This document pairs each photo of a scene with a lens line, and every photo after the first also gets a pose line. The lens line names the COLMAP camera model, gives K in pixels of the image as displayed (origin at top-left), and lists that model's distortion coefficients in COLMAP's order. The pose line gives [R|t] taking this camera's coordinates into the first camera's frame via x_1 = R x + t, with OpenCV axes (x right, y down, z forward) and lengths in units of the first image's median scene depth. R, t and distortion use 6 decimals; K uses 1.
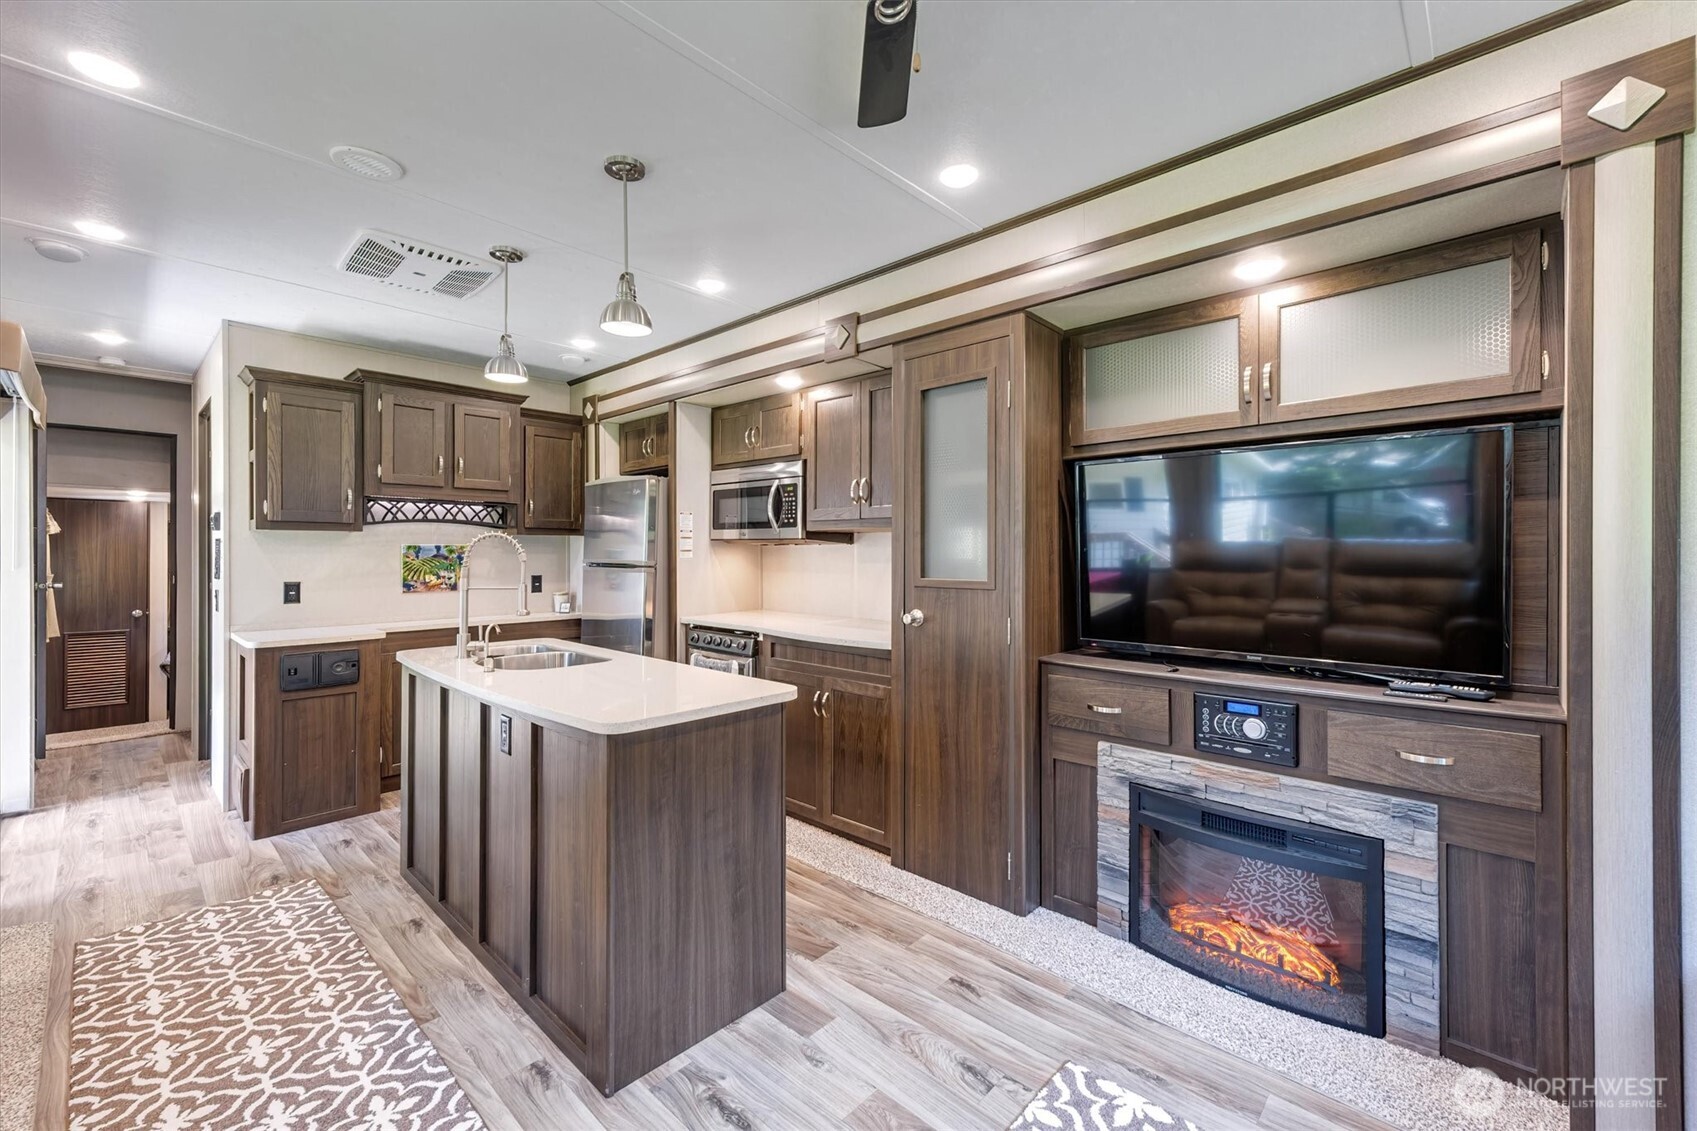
lens RADIAL K [[695.9, 0, 851.0], [0, 695.9, 558.2], [0, 0, 1]] dist [0.012027, -0.000021]
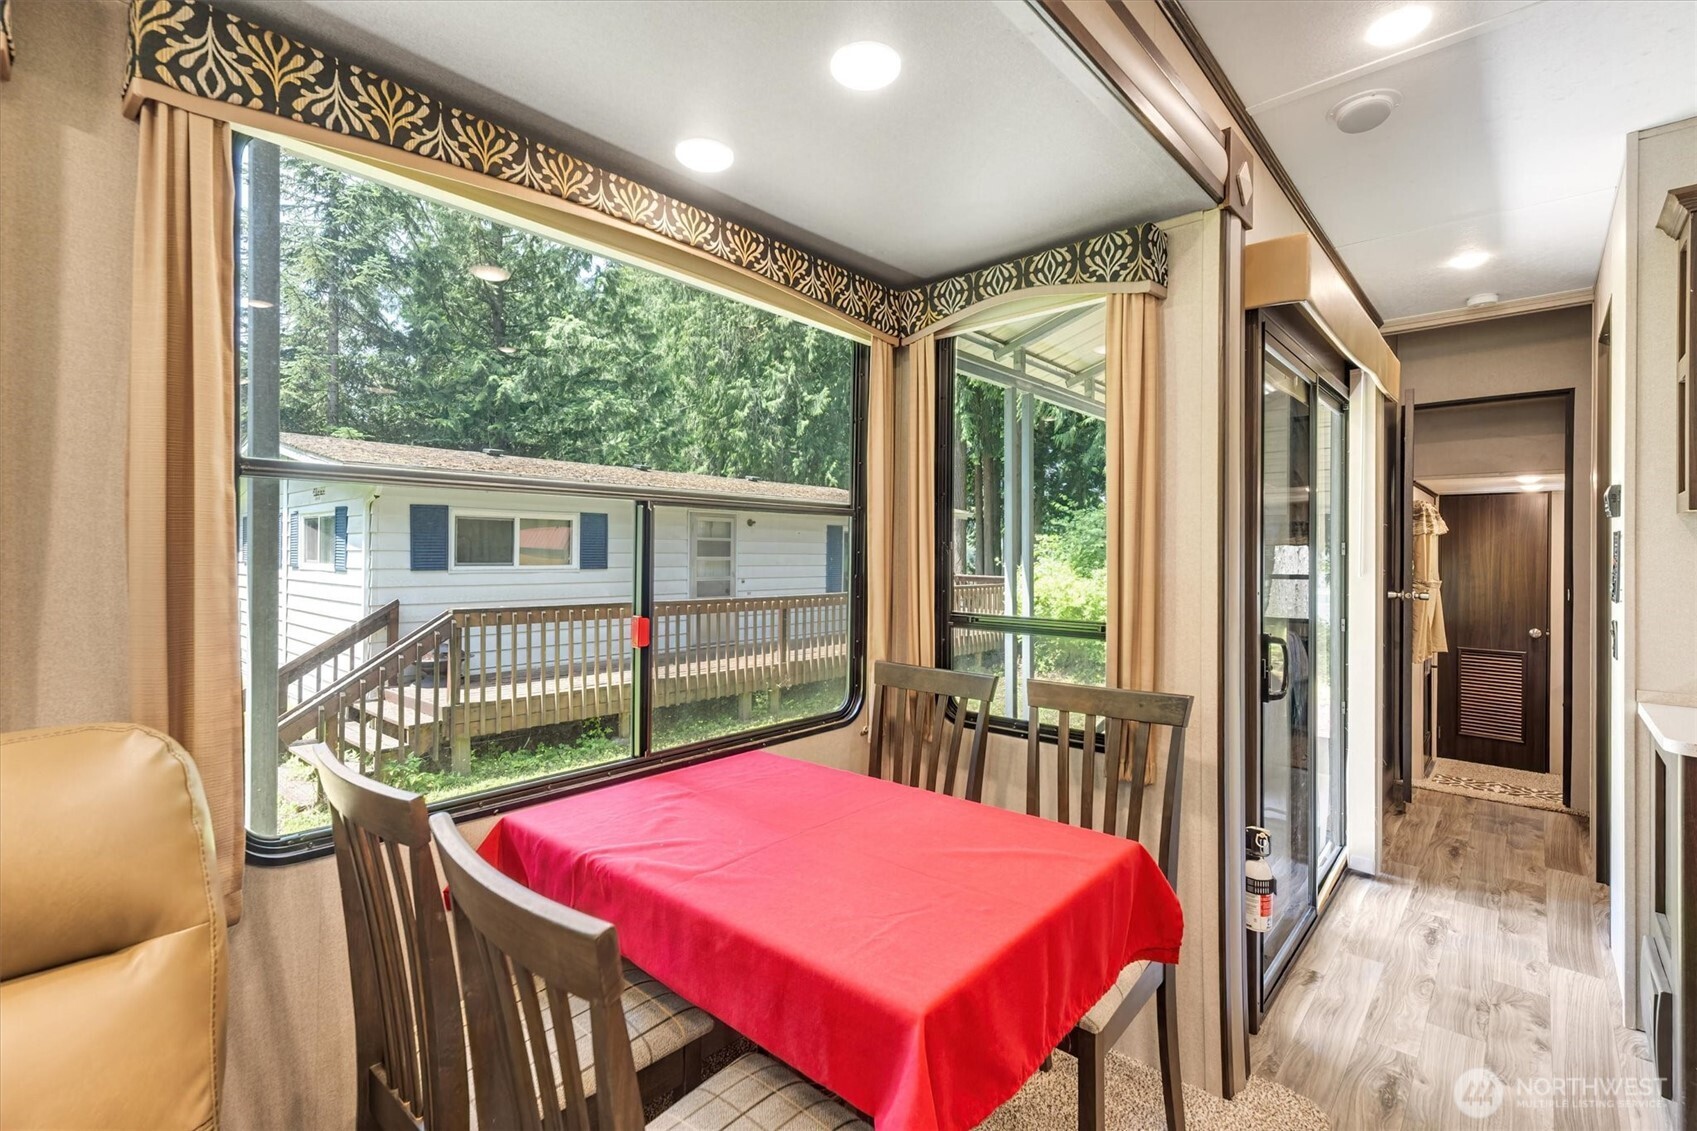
lens RADIAL K [[769.7, 0, 822.7], [0, 769.7, 550.0], [0, 0, 1]] dist [0.002377, 0.001157]
pose [[0.009323, -0.005582, -0.999941, -0.225469], [-0.011085, 0.999922, -0.005685, -0.001757], [0.999895, 0.011137, 0.009260, 0.281921]]
